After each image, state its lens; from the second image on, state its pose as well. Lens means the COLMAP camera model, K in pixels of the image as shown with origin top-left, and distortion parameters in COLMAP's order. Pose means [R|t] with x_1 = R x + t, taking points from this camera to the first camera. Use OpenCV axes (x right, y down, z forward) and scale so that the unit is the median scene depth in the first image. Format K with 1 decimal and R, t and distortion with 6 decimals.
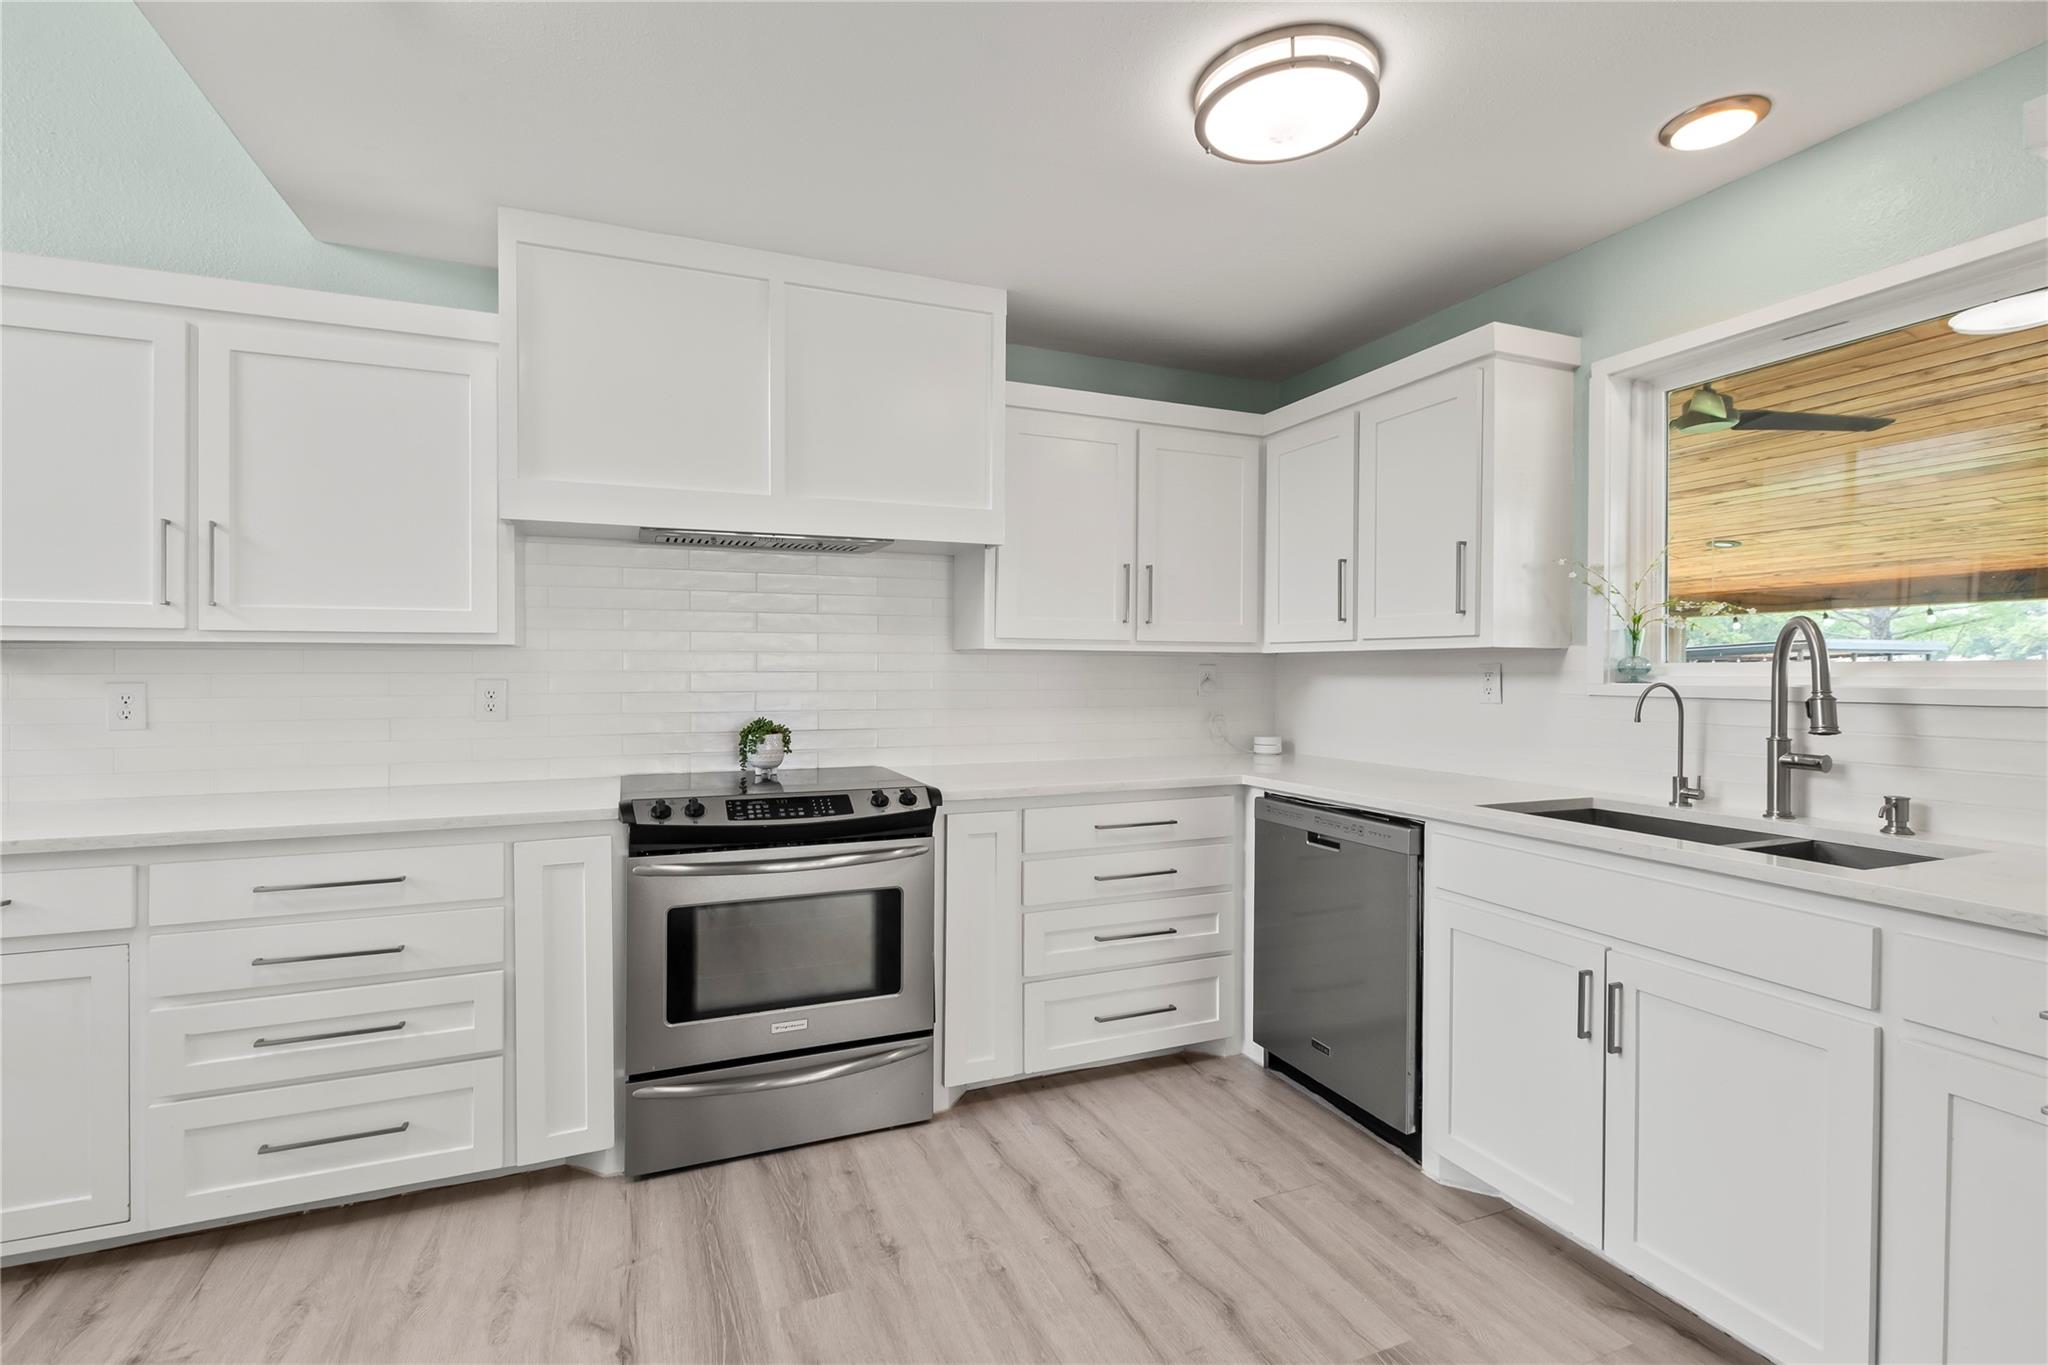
lens RADIAL K [[911.7, 0, 1007.5], [0, 911.7, 675.8], [0, 0, 1]] dist [0.007393, 0.000088]
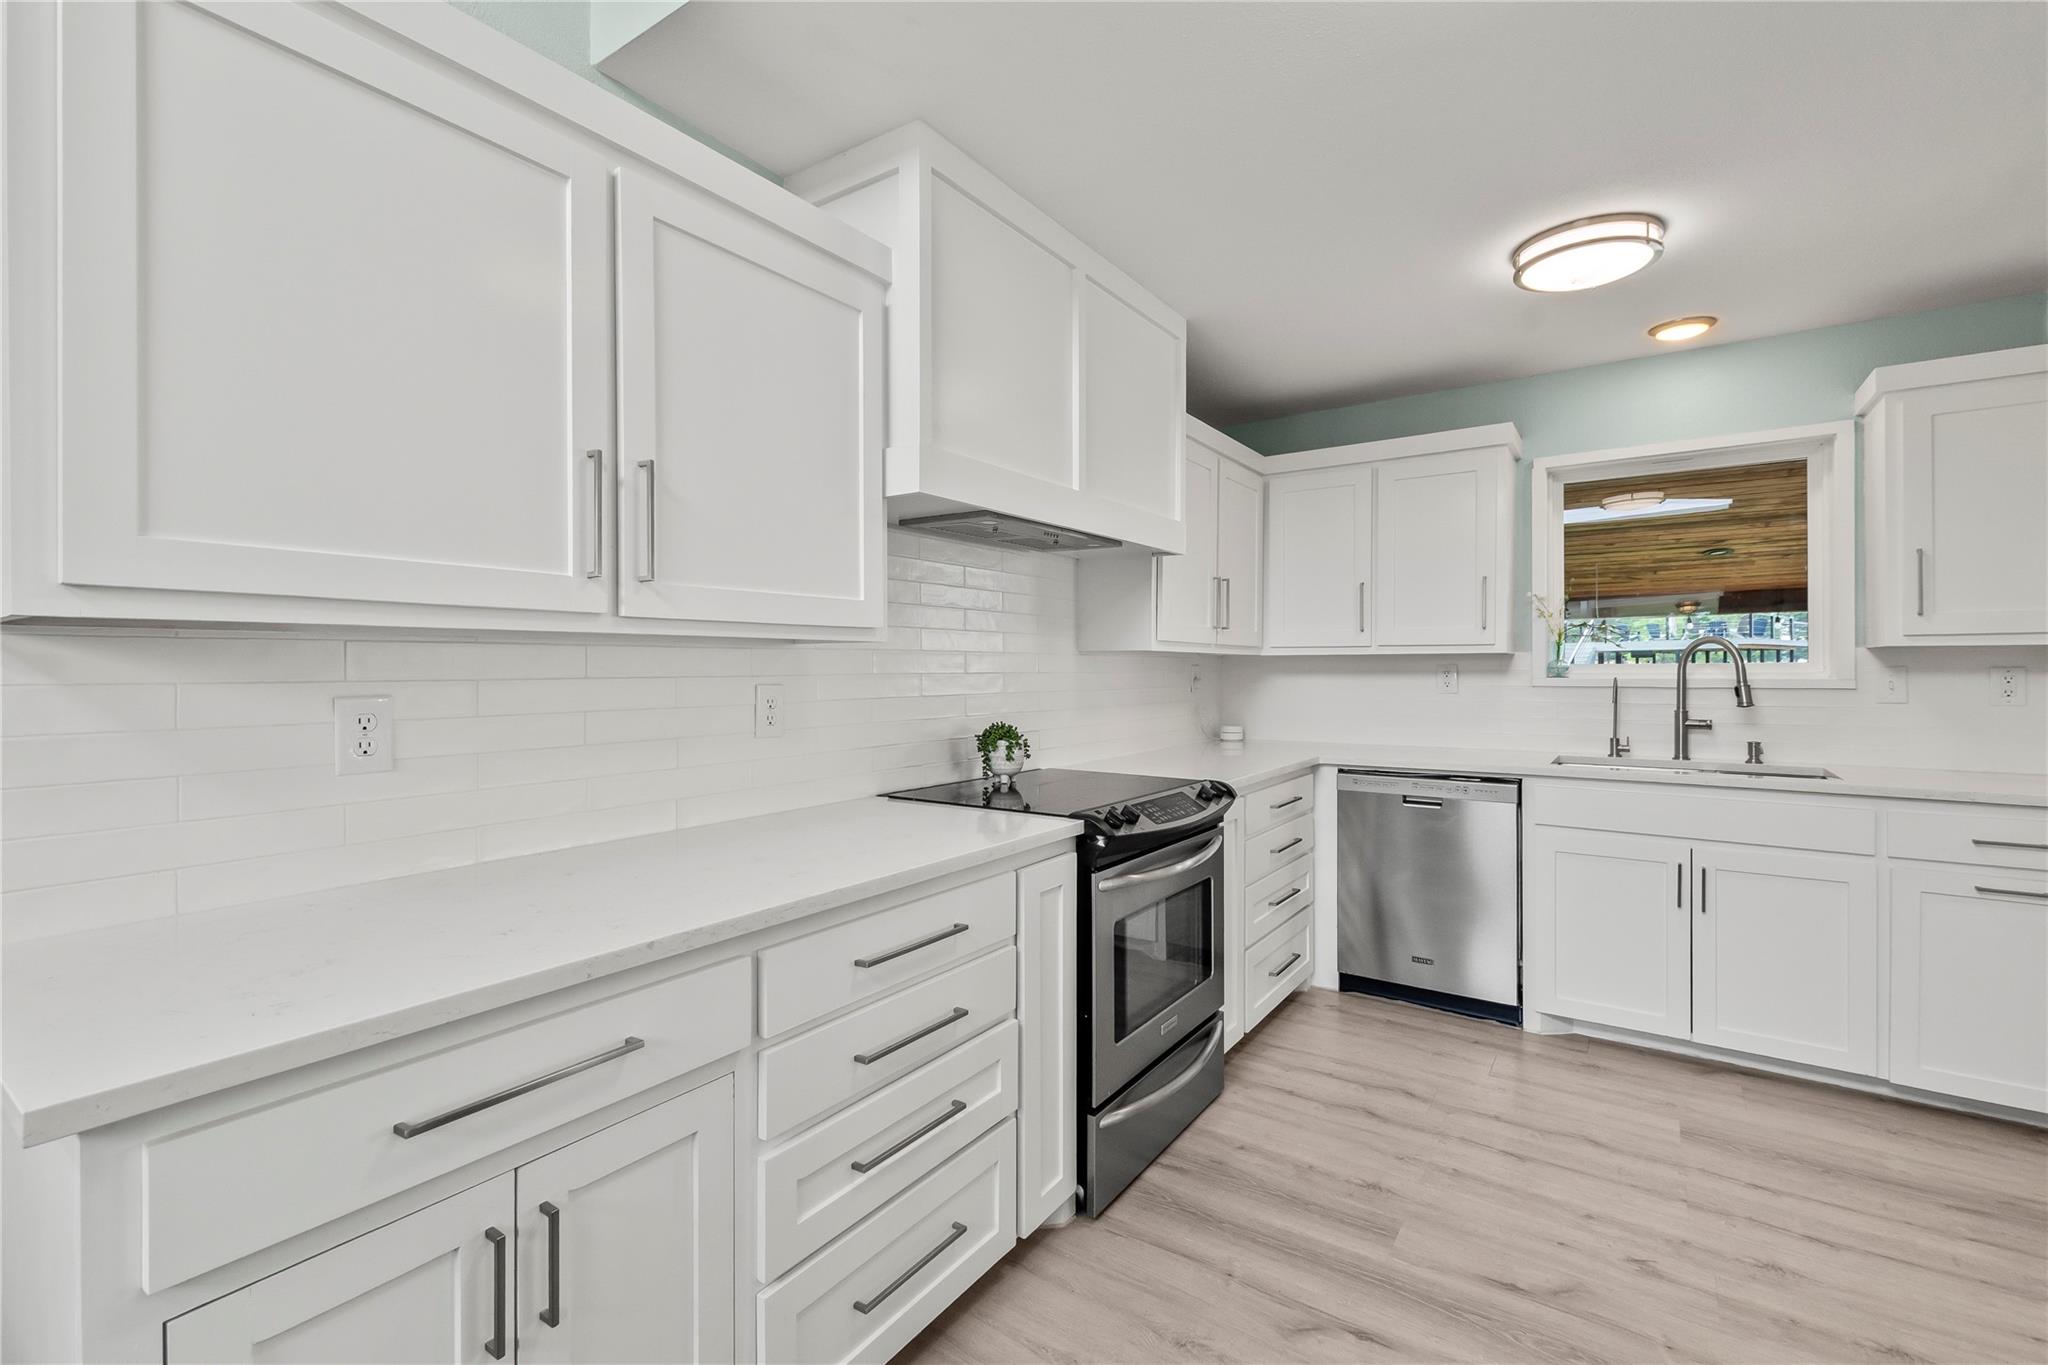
lens RADIAL K [[911.7, 0, 1005.3], [0, 911.7, 678.4], [0, 0, 1]] dist [0.007393, 0.000088]
pose [[0.842487, -0.008963, 0.538642, -0.945869], [0.007103, 0.999959, 0.005530, -0.005833], [-0.538670, -0.000833, 0.842517, 0.252375]]
